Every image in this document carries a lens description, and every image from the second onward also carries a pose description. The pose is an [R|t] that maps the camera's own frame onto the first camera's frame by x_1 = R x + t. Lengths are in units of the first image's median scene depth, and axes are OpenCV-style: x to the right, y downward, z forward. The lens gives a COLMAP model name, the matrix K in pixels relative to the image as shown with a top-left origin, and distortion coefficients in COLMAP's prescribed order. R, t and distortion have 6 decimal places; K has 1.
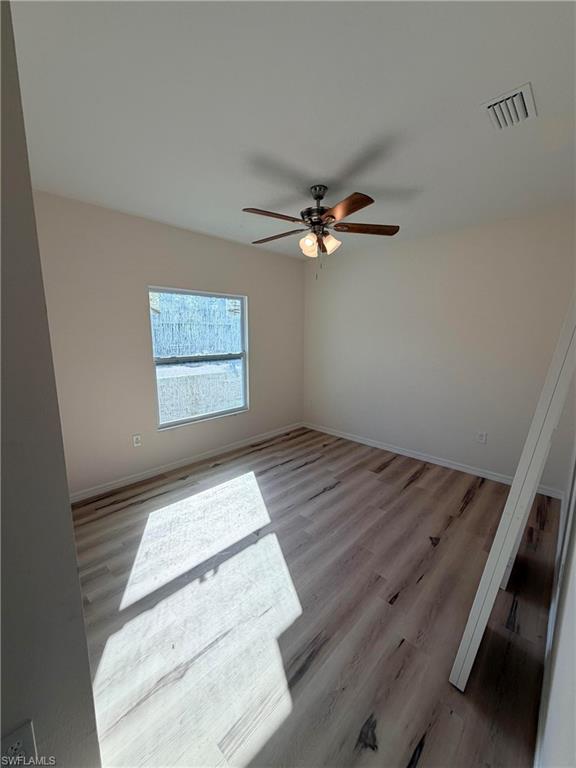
lens RADIAL K [[306.6, 0, 283.6], [0, 306.6, 382.0], [0, 0, 1]] dist [0.000208, 0.000151]
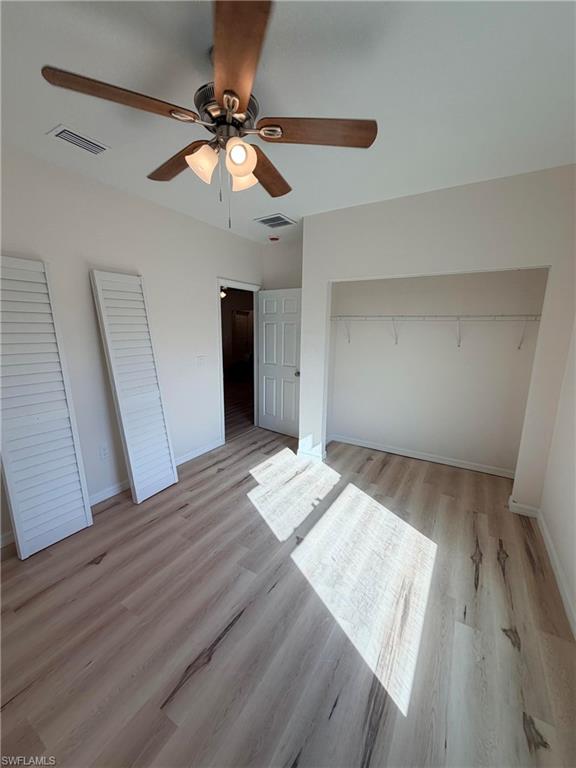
lens RADIAL K [[306.6, 0, 287.4], [0, 306.6, 383.8], [0, 0, 1]] dist [0.000208, 0.000151]
pose [[-0.973655, 0.028493, -0.226241, 0.117041], [-0.048569, 0.943483, 0.327843, -0.207355], [0.222795, 0.330194, -0.917243, 1.360698]]
